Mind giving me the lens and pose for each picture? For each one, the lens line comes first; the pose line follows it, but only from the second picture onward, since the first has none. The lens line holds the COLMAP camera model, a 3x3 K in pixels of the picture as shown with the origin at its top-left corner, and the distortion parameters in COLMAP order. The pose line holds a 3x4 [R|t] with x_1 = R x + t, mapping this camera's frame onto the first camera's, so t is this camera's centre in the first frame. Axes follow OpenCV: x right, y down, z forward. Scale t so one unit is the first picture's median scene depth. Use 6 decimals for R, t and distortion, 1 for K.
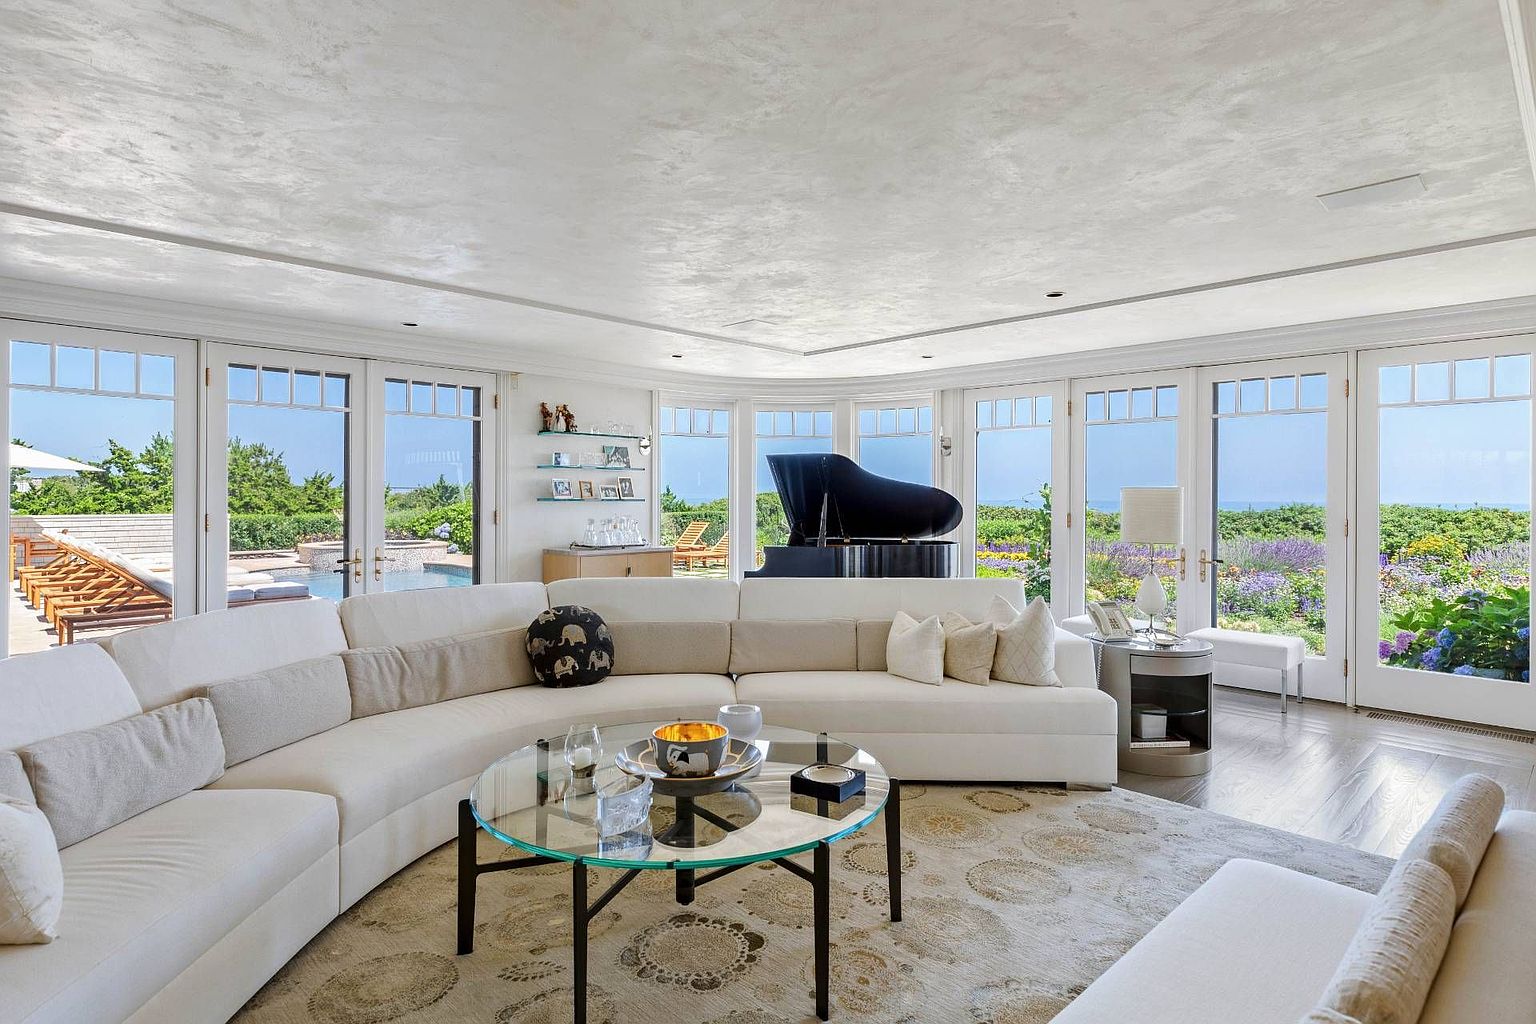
lens RADIAL K [[839.9, 0, 751.6], [0, 839.9, 507.9], [0, 0, 1]] dist [0.001792, 0.000906]
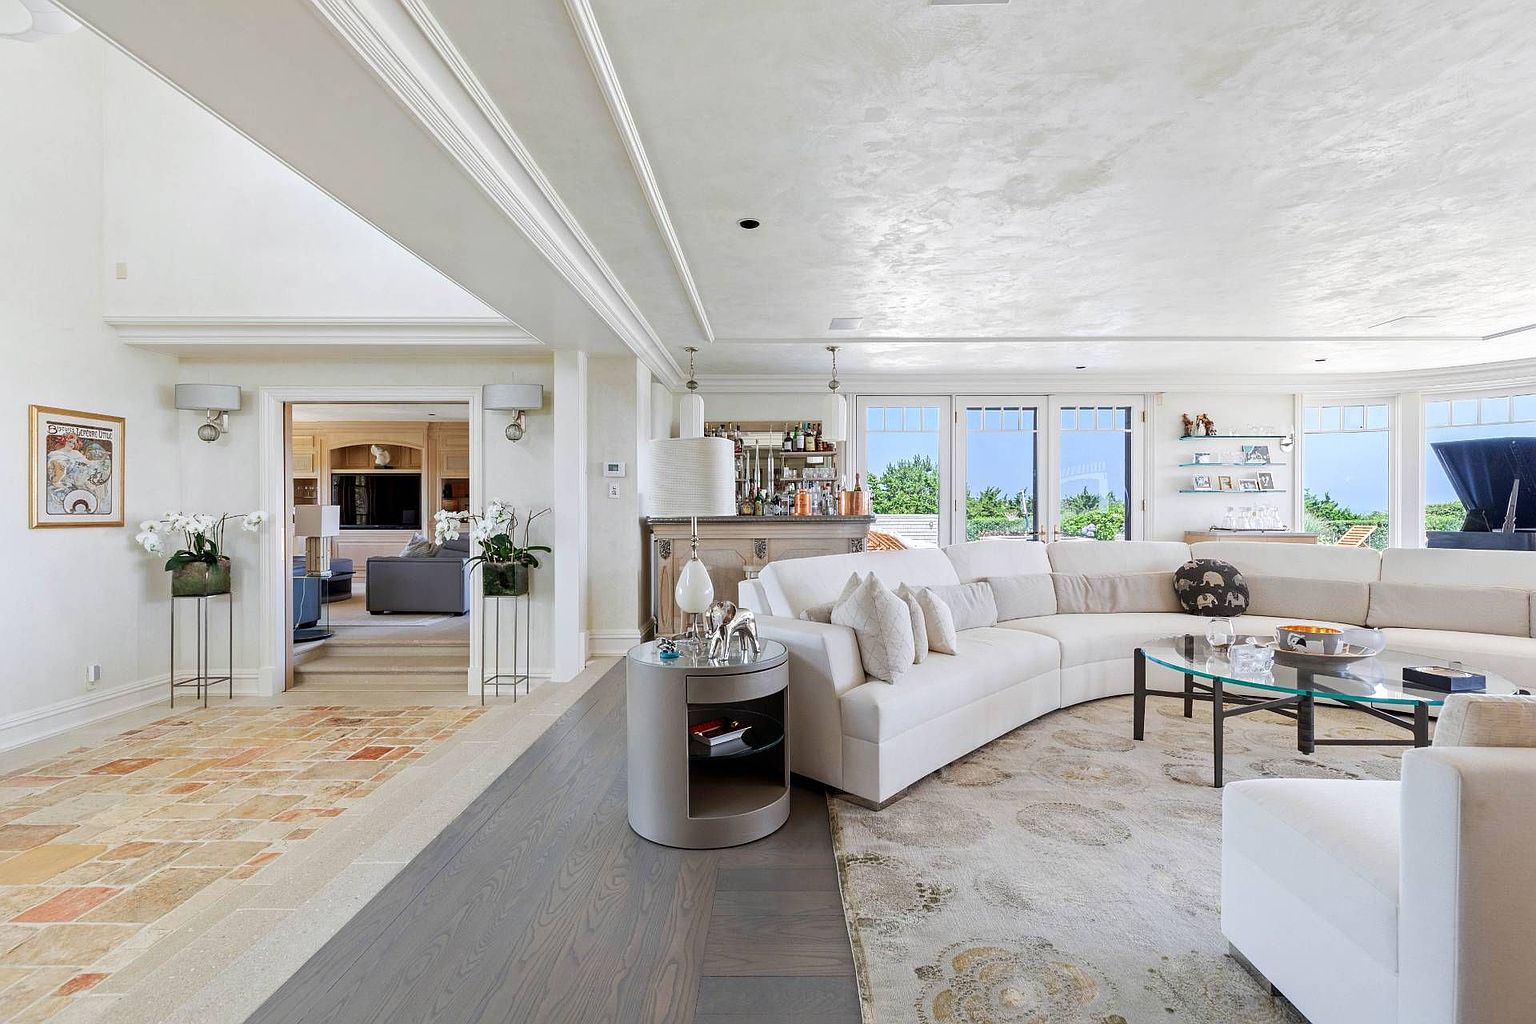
lens RADIAL K [[708.5, 0, 768.0], [0, 708.5, 512.0], [0, 0, 1]] dist [0.004380, -0.000046]
pose [[0.718573, -0.002942, -0.695445, 0.067230], [-0.003719, 0.999961, -0.008072, 0.052904], [0.695441, 0.008387, 0.718534, -0.316199]]
